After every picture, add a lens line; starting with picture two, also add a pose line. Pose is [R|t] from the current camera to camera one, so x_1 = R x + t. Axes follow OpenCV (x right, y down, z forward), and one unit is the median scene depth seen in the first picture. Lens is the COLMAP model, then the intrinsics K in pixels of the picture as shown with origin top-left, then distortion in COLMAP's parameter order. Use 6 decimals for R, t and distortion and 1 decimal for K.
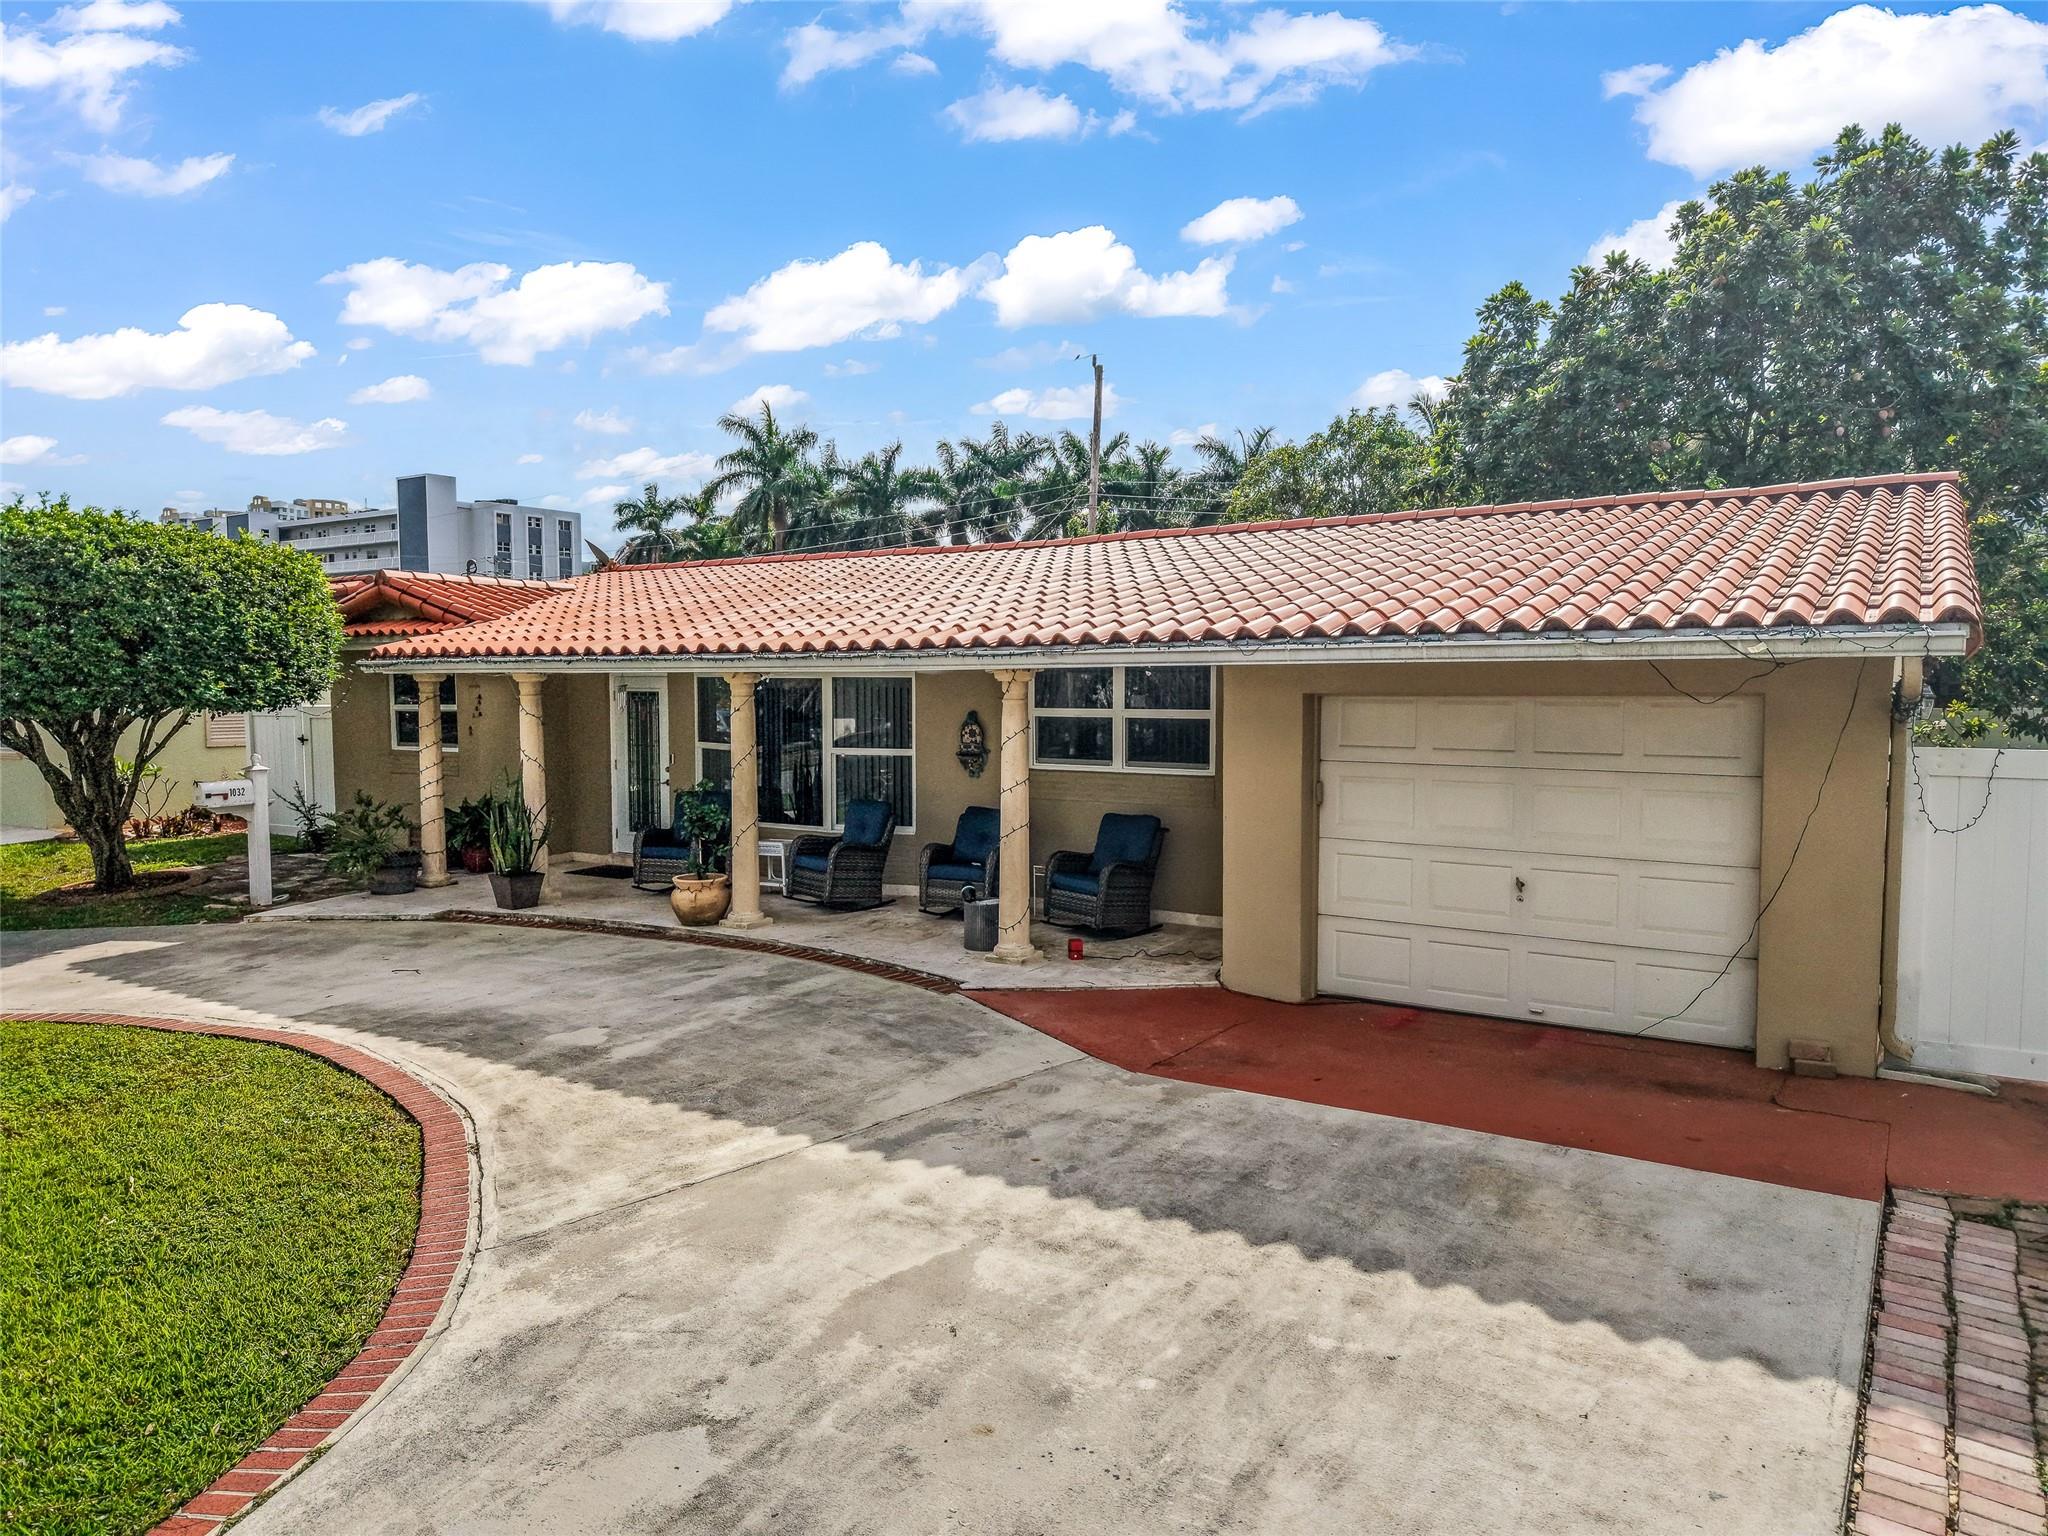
lens RADIAL K [[1380.1, 0, 1018.2], [0, 1380.1, 766.9], [0, 0, 1]] dist [0.008399, -0.000720]
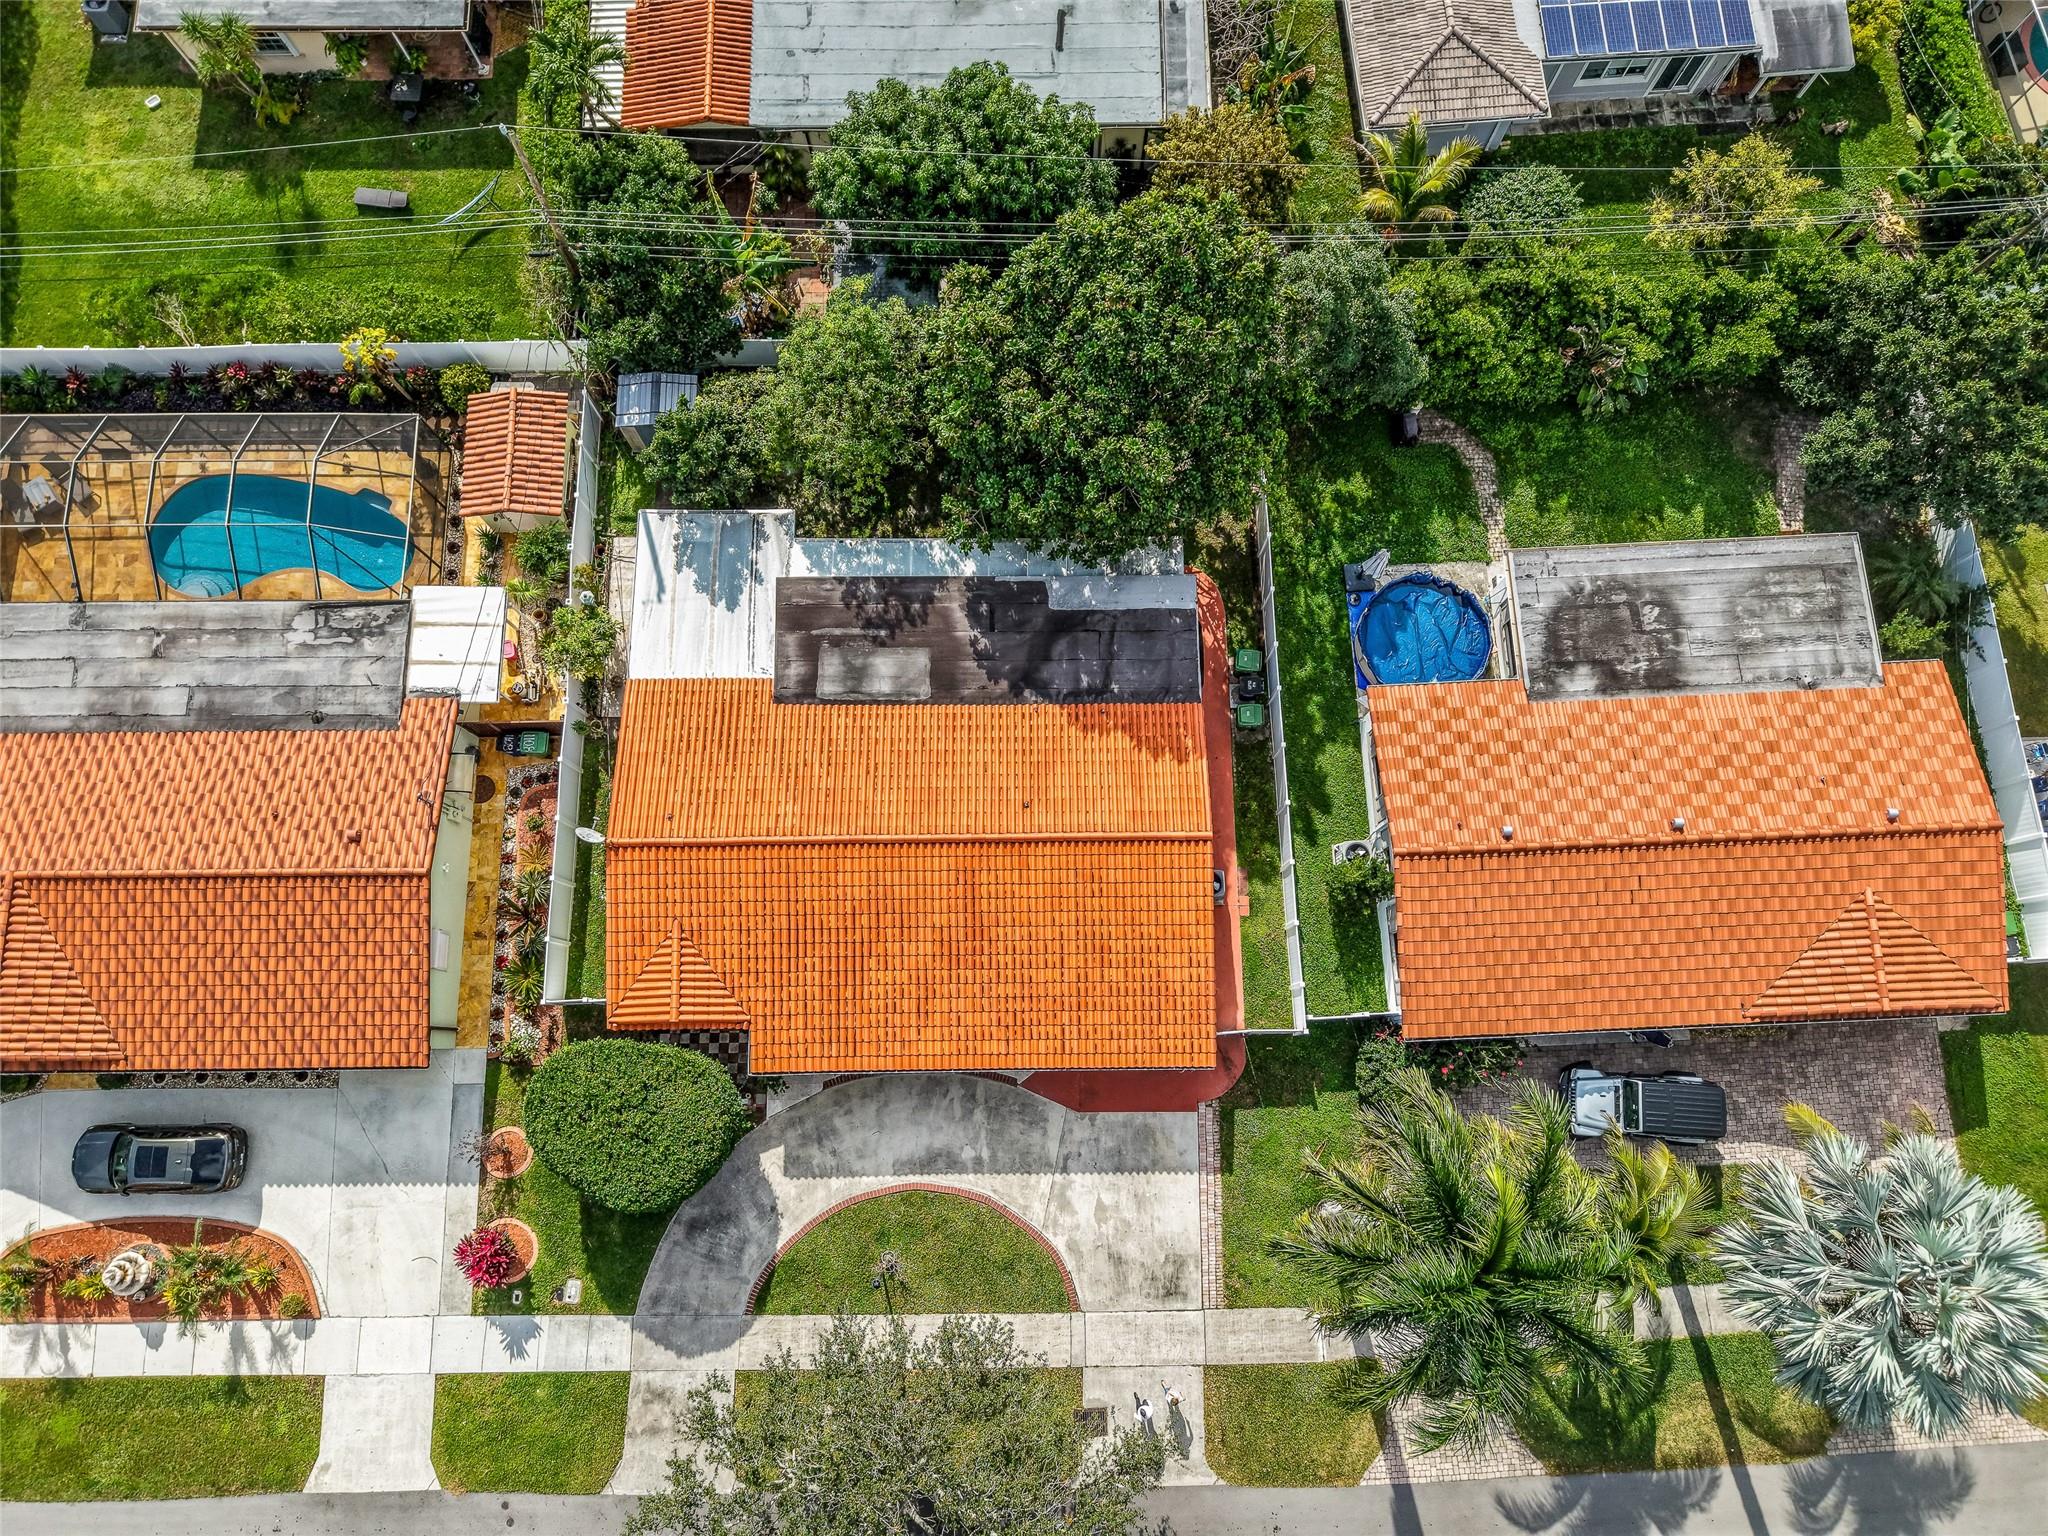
lens RADIAL K [[1375.7, 0, 1024.0], [0, 1375.7, 768.0], [0, 0, 1]] dist [0.022668, -0.003726]
pose [[0.831282, -0.544917, 0.109708, 0.032023], [0.044868, 0.262506, 0.963887, -3.310061], [-0.554037, -0.796339, 0.242666, 0.557314]]
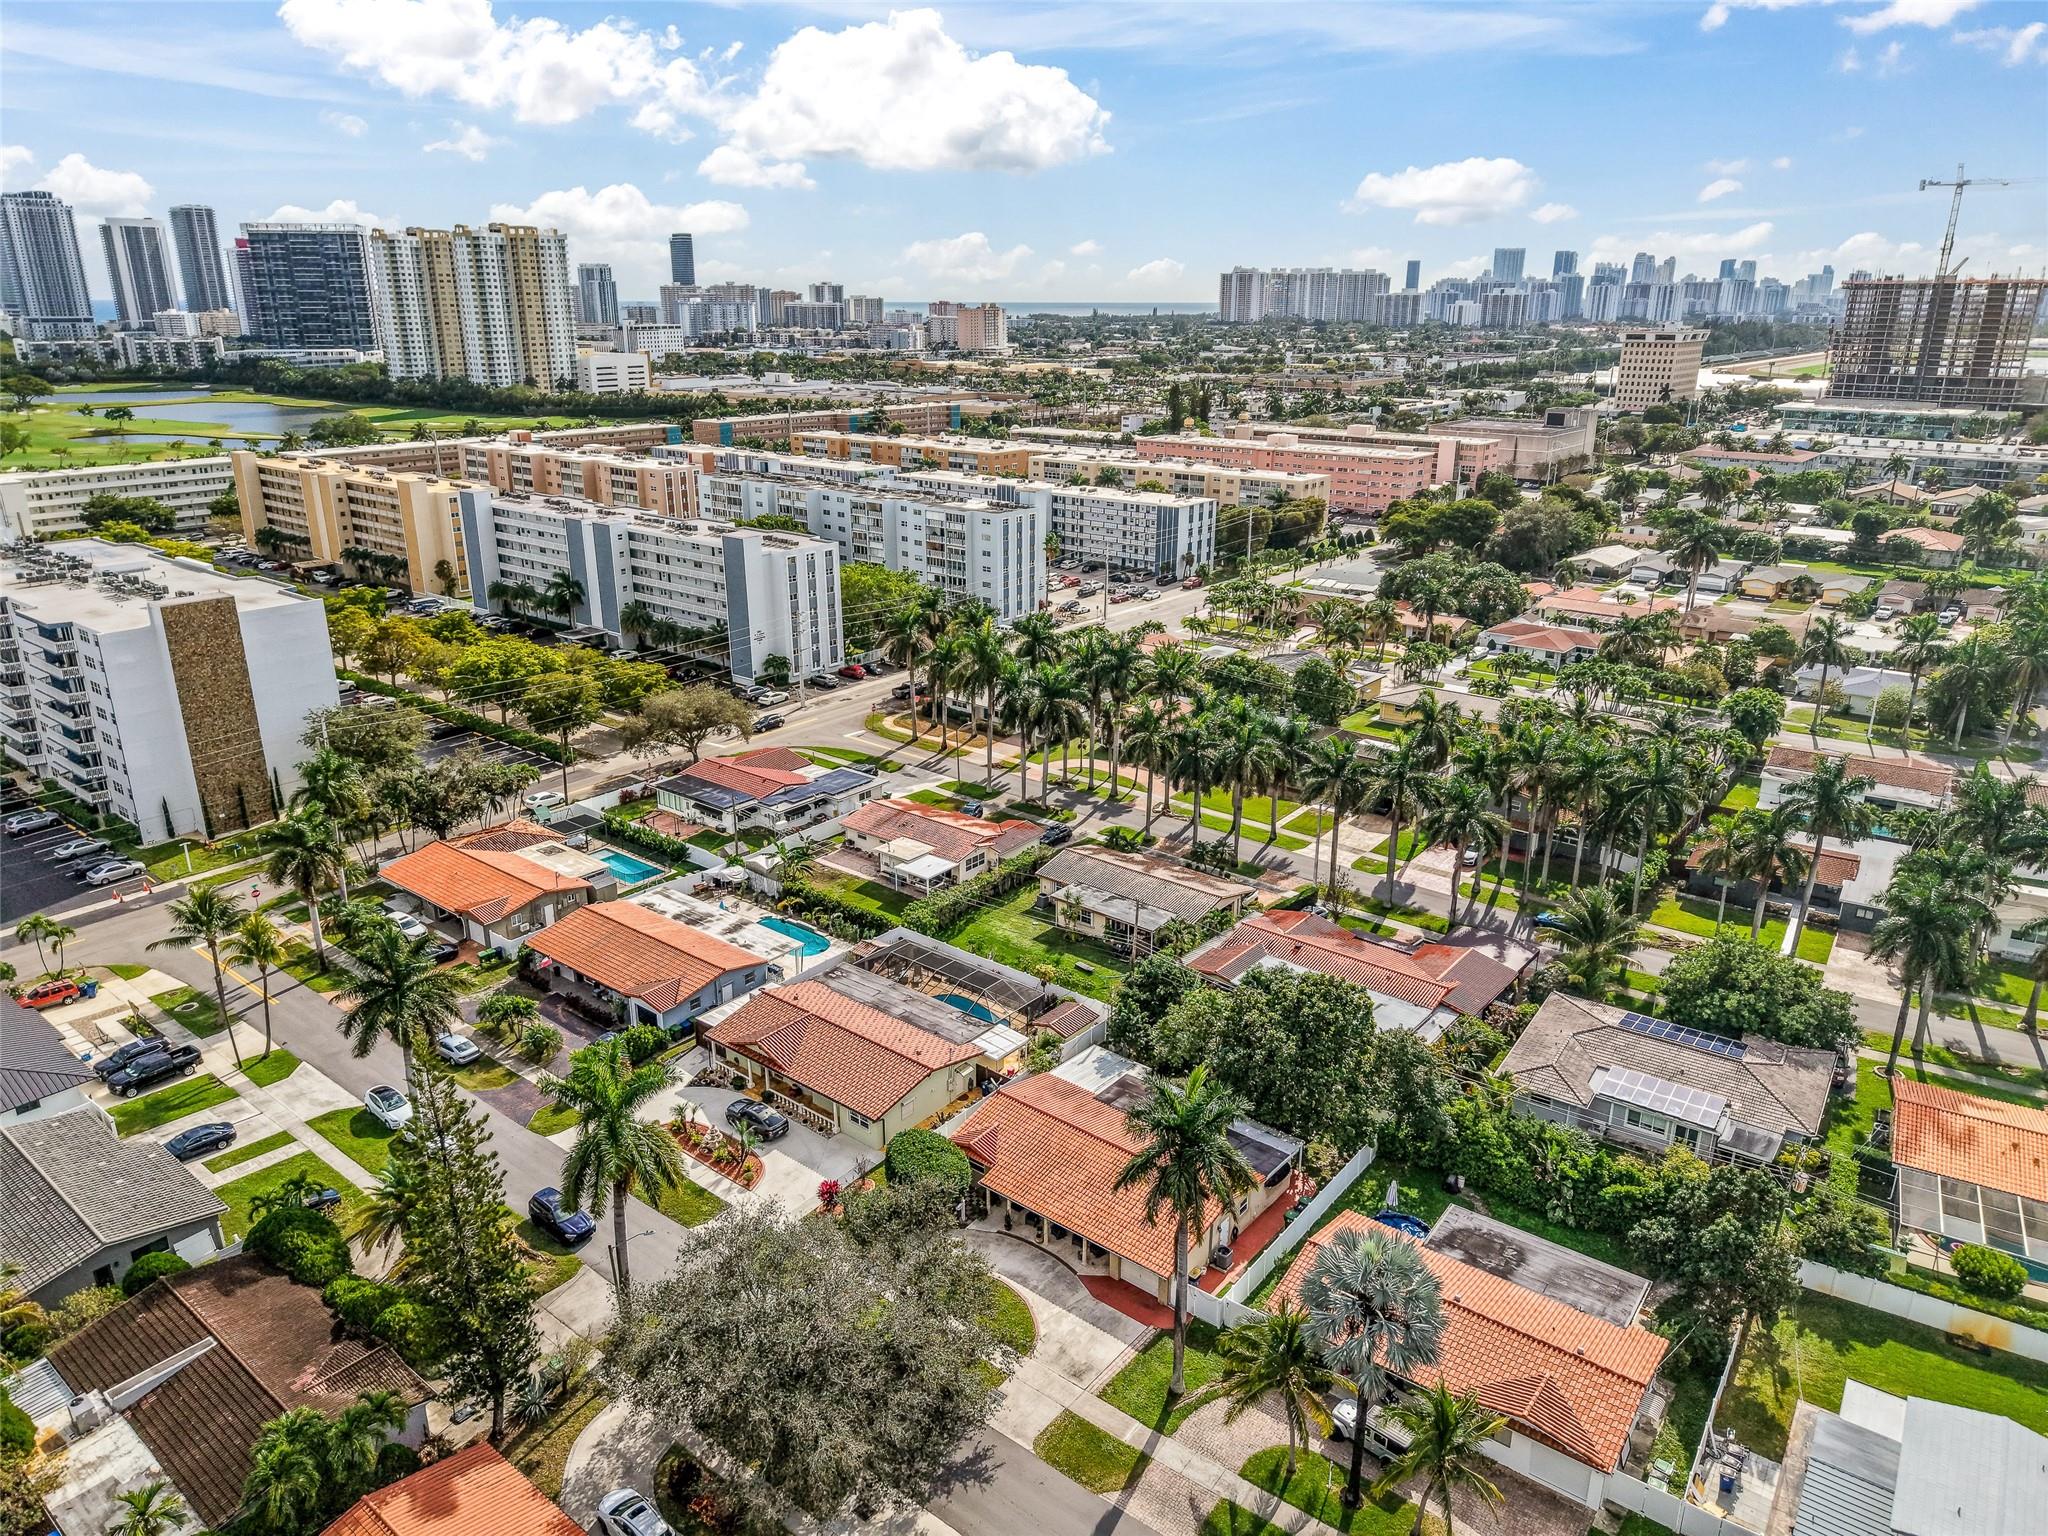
lens RADIAL K [[1375.7, 0, 1024.0], [0, 1375.7, 768.0], [0, 0, 1]] dist [0.022668, -0.003726]
pose [[0.994902, 0.032867, -0.095343, 0.250877], [-0.005708, 0.962239, 0.272146, -3.804110], [0.100687, -0.270214, 0.957521, -4.655792]]
